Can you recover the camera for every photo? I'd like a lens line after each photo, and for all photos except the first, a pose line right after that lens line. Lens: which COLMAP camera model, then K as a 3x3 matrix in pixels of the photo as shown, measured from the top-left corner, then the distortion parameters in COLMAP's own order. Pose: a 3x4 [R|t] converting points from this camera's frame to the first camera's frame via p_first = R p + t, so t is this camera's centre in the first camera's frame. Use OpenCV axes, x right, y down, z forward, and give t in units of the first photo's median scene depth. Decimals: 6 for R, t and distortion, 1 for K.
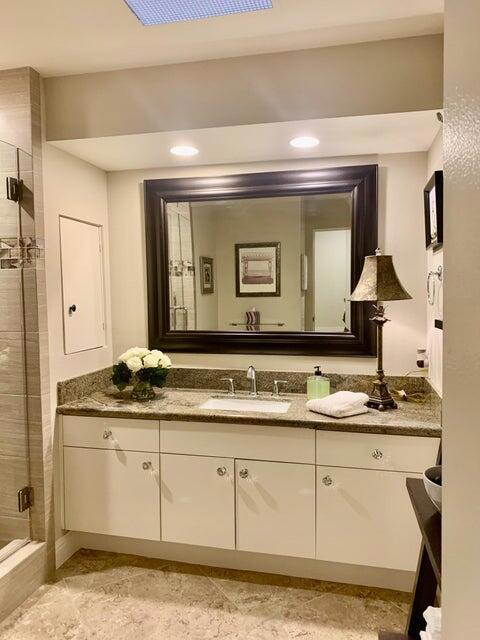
lens RADIAL K [[489.7, 0, 241.3], [0, 489.7, 320.3], [0, 0, 1]] dist [0.021673, -0.023870]
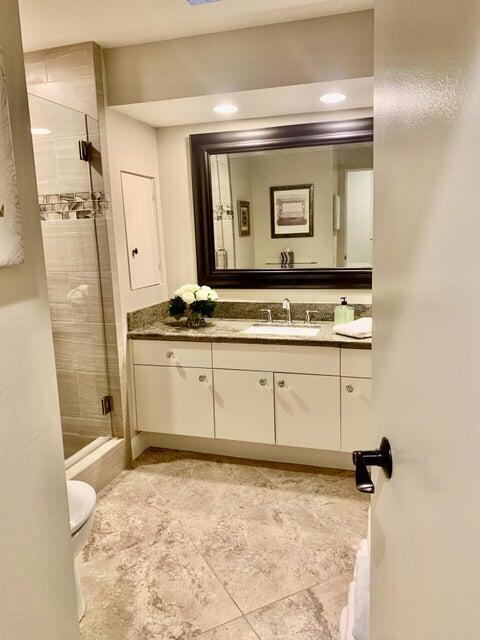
lens RADIAL K [[489.7, 0, 242.7], [0, 489.7, 316.8], [0, 0, 1]] dist [0.021673, -0.023870]
pose [[0.997643, -0.010608, -0.067791, -0.006049], [0.018156, 0.993574, 0.111721, 0.005710], [0.066170, -0.112689, 0.991425, -0.188763]]
